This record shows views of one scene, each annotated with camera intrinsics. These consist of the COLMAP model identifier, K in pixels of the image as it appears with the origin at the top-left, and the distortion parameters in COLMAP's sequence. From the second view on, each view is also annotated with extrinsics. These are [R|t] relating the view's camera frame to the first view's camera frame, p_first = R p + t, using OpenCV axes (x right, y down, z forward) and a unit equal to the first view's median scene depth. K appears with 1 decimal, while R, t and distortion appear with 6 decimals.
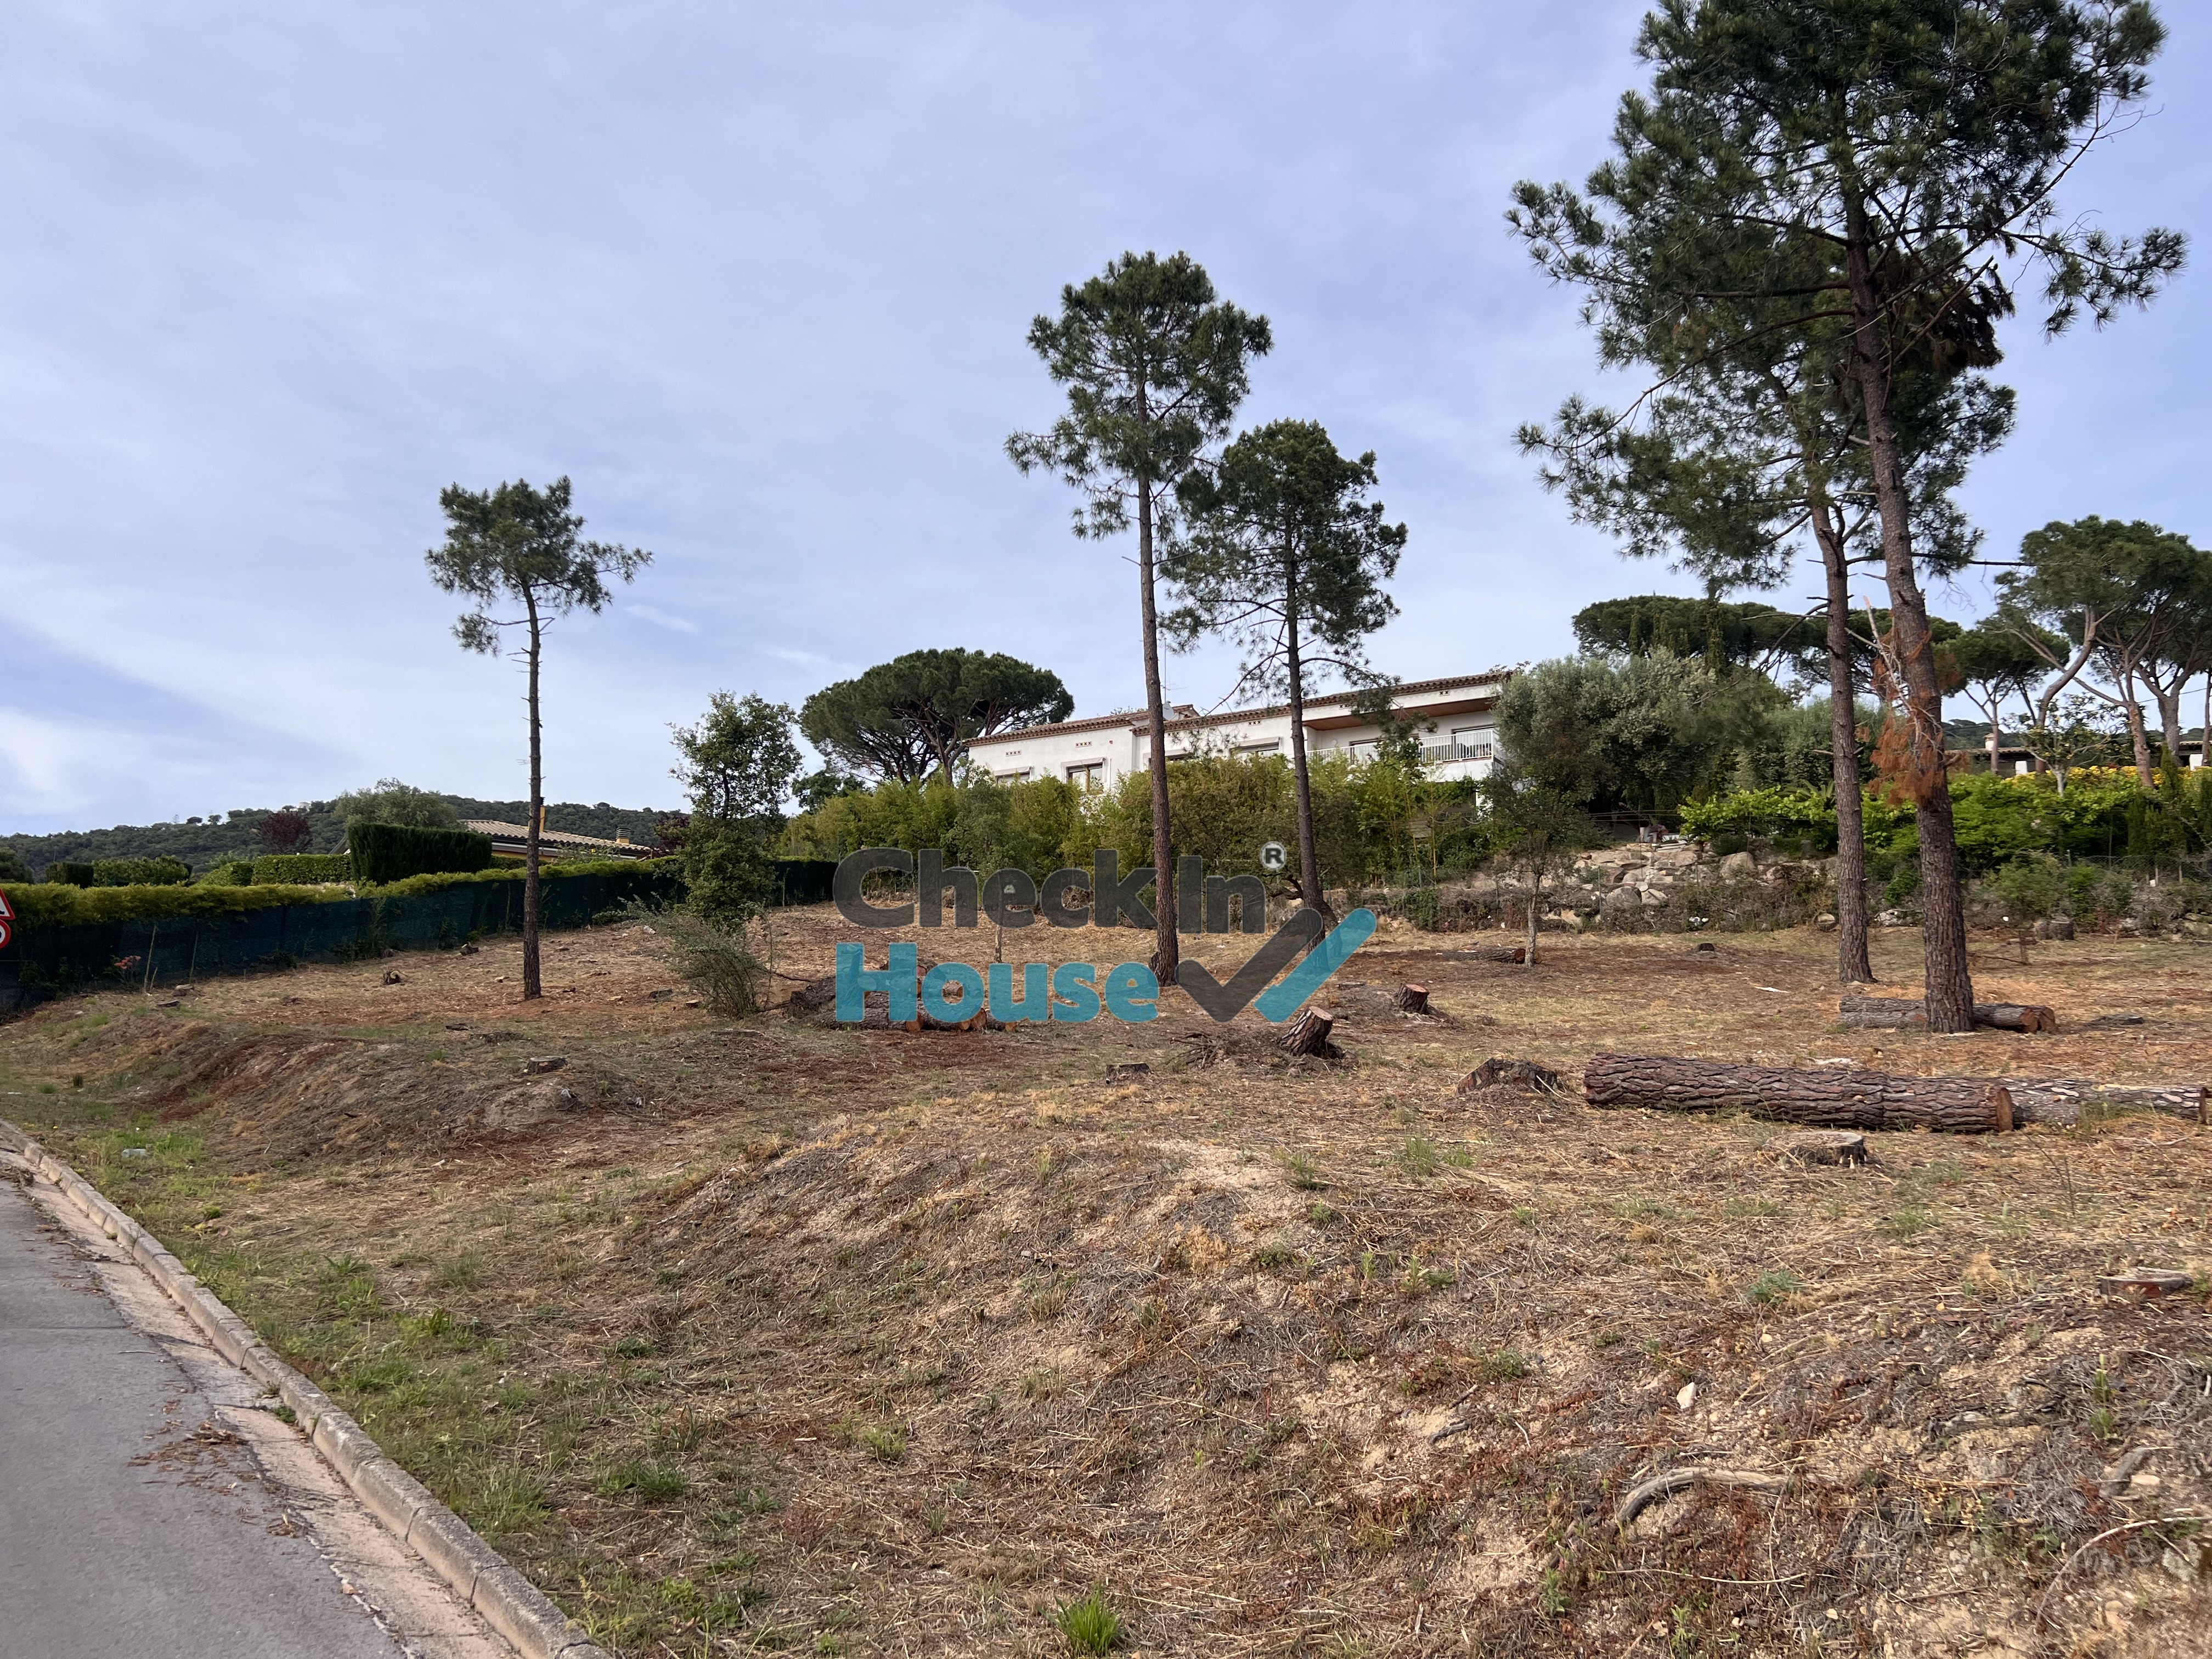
lens RADIAL K [[1660.0, 0, 1104.0], [0, 1660.0, 835.5], [0, 0, 1]] dist [0.052850, -0.055833]
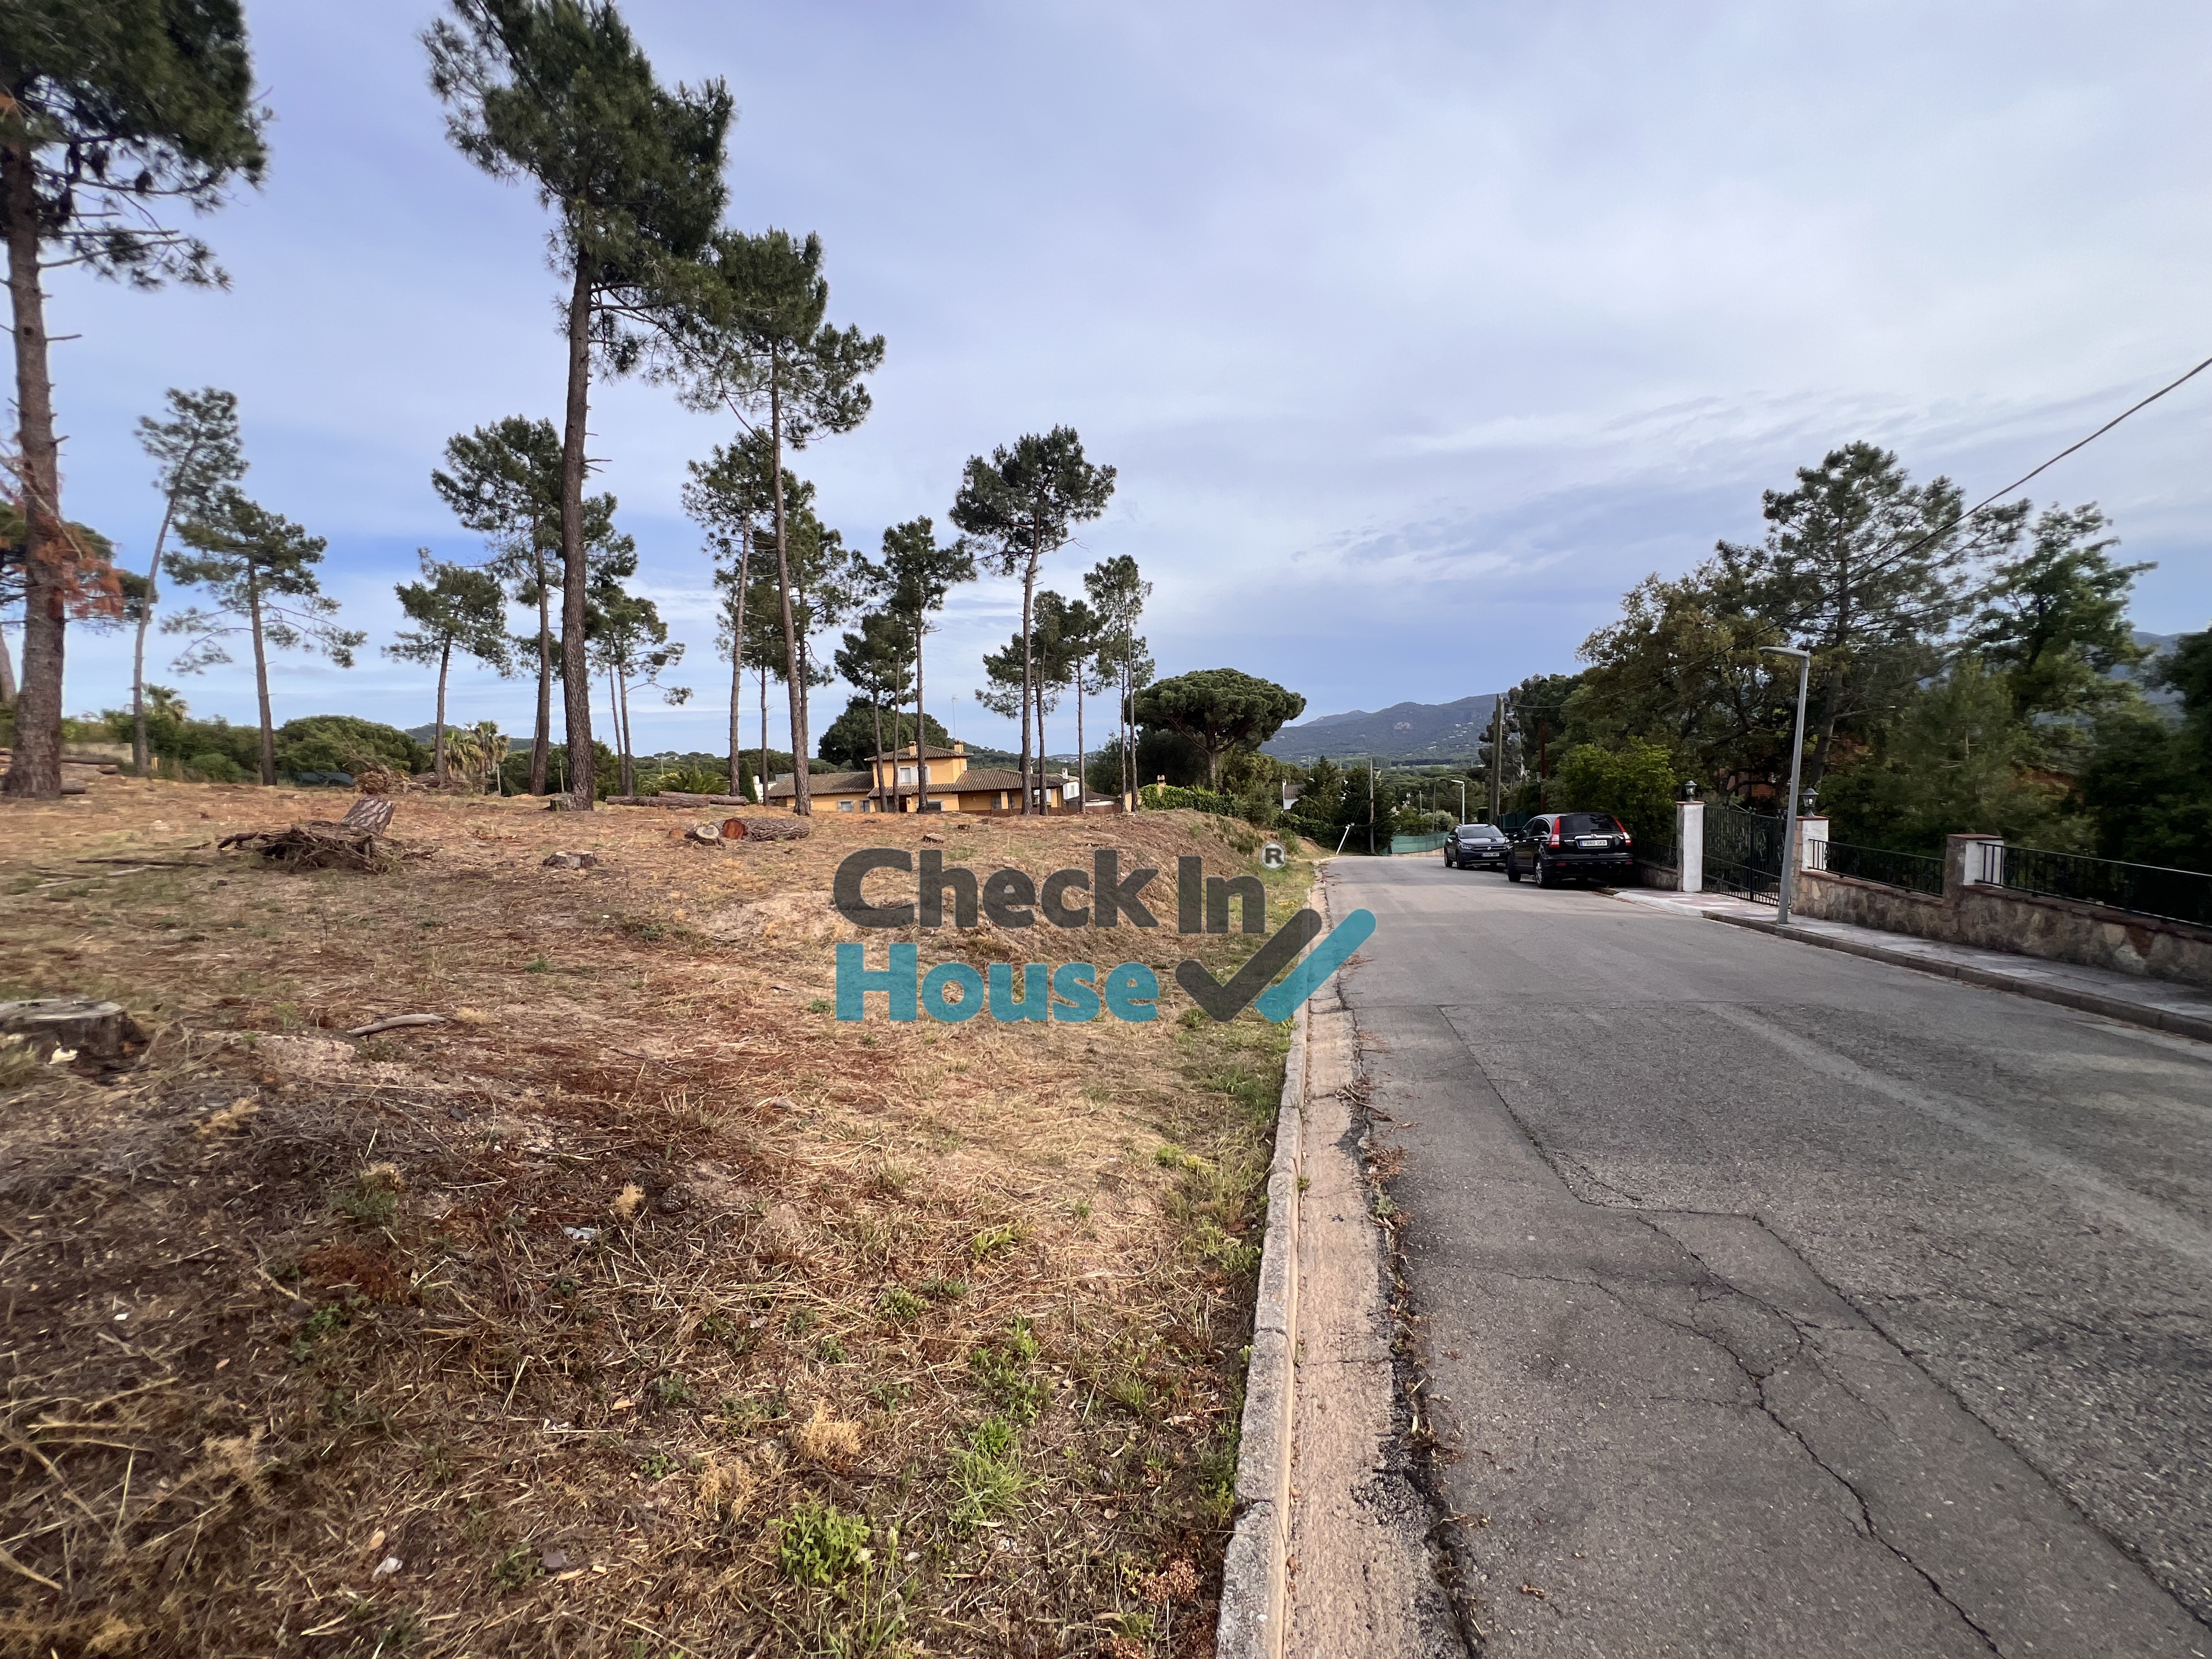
lens RADIAL K [[884.3, 0, 1104.8], [0, 884.3, 826.4], [0, 0, 1]] dist [-0.003436, 0.000333]
pose [[-0.633317, -0.050836, 0.772221, -0.278234], [-0.100560, 0.994786, -0.016984, 0.038248], [-0.767331, -0.088411, -0.635127, 0.449673]]
